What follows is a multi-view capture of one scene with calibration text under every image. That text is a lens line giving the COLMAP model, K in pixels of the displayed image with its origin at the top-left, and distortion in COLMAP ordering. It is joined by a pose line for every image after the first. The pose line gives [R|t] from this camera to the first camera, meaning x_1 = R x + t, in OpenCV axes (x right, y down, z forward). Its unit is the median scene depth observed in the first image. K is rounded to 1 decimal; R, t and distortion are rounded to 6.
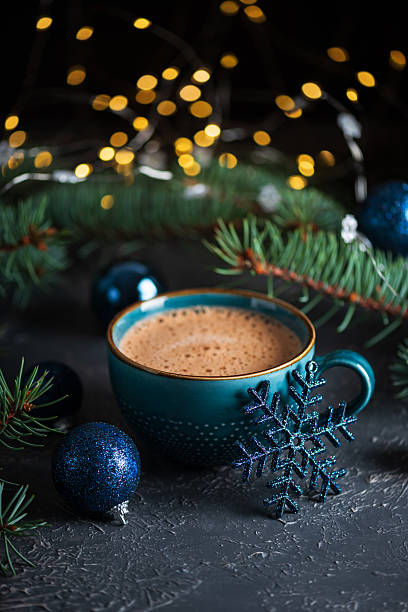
lens RADIAL K [[2067.3, 0, 204.0], [0, 2067.3, 306.0], [0, 0, 1]] dist [-0.126439, 0.223586]
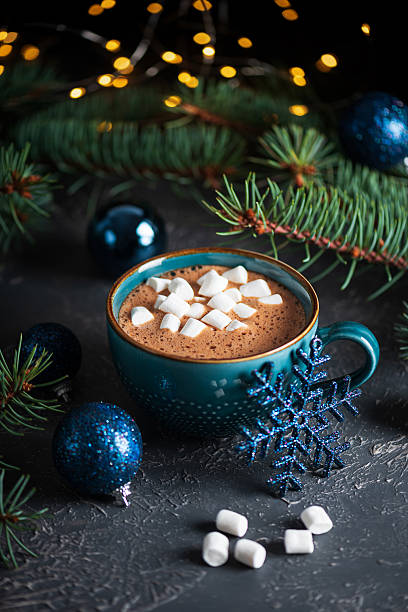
lens RADIAL K [[2067.3, 0, 204.0], [0, 2067.3, 306.0], [0, 0, 1]] dist [-0.126439, 0.223586]
pose [[0.999932, -0.004645, 0.010696, -0.011515], [0.003082, 0.989900, 0.141731, -0.128406], [-0.011246, -0.141689, 0.989847, 0.032250]]
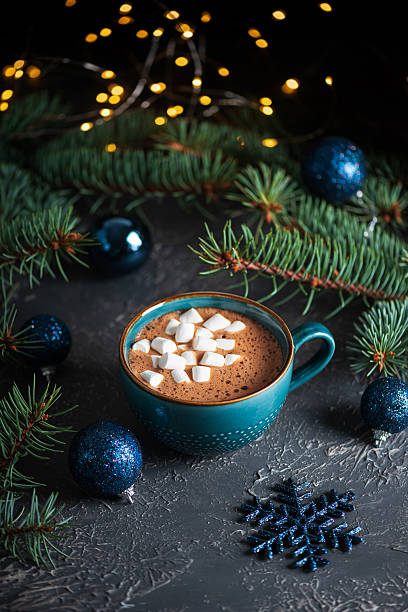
lens RADIAL K [[2067.3, 0, 204.0], [0, 2067.3, 306.0], [0, 0, 1]] dist [-0.126439, 0.223586]
pose [[0.999597, -0.009434, 0.026781, -0.025179], [0.003201, 0.974623, 0.223829, -0.279263], [-0.028213, -0.223653, 0.974260, -0.166090]]
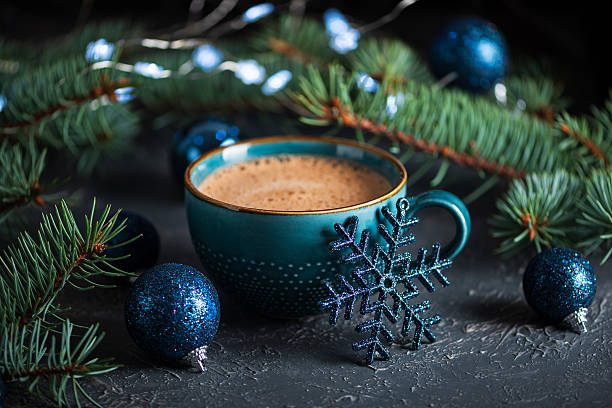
lens RADIAL K [[2067.3, 0, 306.0], [0, 2067.3, 204.0], [0, 0, 1]] dist [-0.126439, 0.223586]
pose [[0.999985, -0.005240, 0.001467, 0.006901], [0.005332, 0.997355, -0.072482, 0.097592], [-0.001083, 0.072489, 0.997369, 0.066657]]
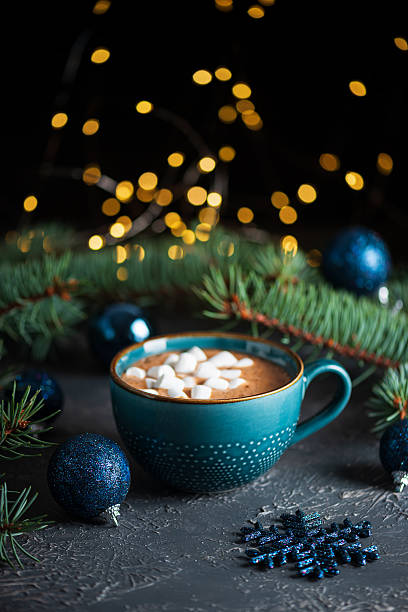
lens RADIAL K [[2067.3, 0, 204.0], [0, 2067.3, 306.0], [0, 0, 1]] dist [-0.126439, 0.223586]
pose [[0.999816, 0.011958, -0.015026, 0.023690], [-0.013837, 0.991163, -0.131924, 0.132709], [0.013315, 0.132107, 0.991146, -0.080346]]
